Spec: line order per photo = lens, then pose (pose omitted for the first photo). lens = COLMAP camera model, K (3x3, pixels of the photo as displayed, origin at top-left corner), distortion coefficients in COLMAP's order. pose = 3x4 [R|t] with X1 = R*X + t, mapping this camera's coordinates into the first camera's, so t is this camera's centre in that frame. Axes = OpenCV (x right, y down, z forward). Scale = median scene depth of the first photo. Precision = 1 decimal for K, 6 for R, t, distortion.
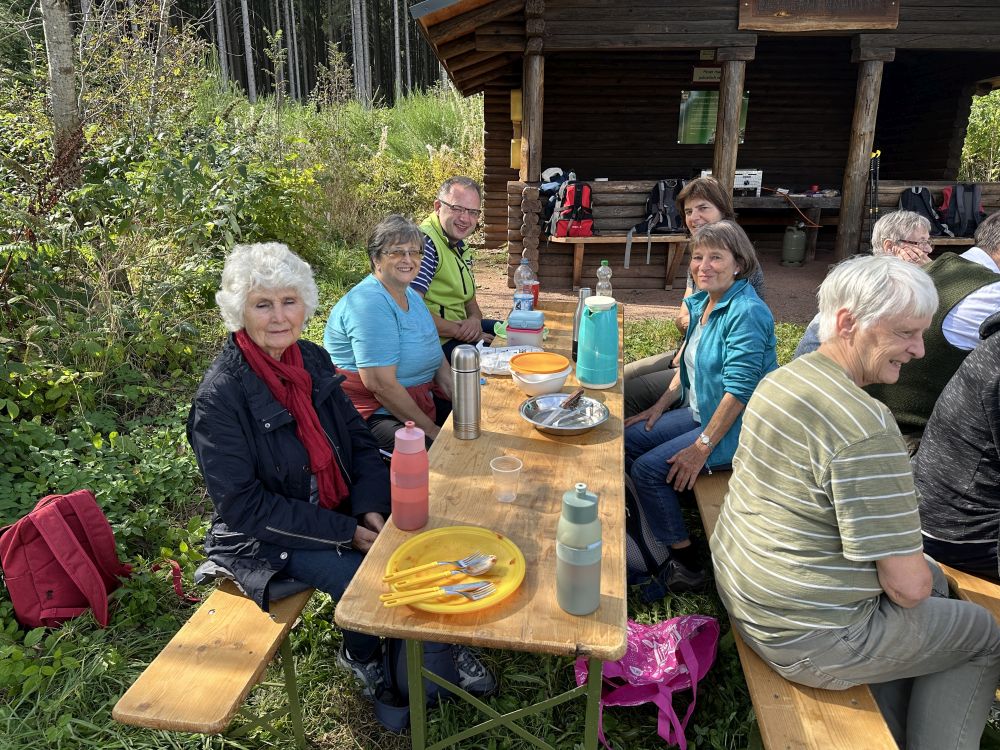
lens RADIAL K [[676.3, 0, 508.9], [0, 676.3, 373.7], [0, 0, 1]] dist [0.088955, -0.103032]
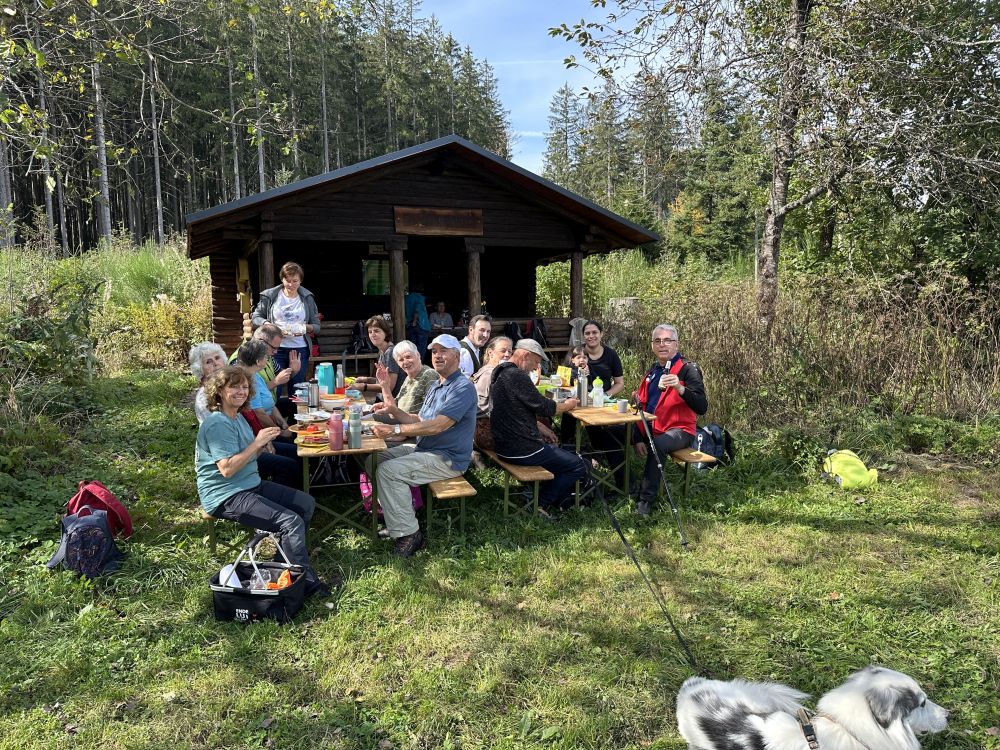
lens RADIAL K [[676.3, 0, 508.9], [0, 676.3, 373.7], [0, 0, 1]] dist [0.088955, -0.103032]
pose [[0.899405, -0.058907, 0.433128, -0.150053], [0.142163, 0.976429, -0.162409, 0.136319], [-0.413352, 0.207646, 0.886579, -0.490775]]
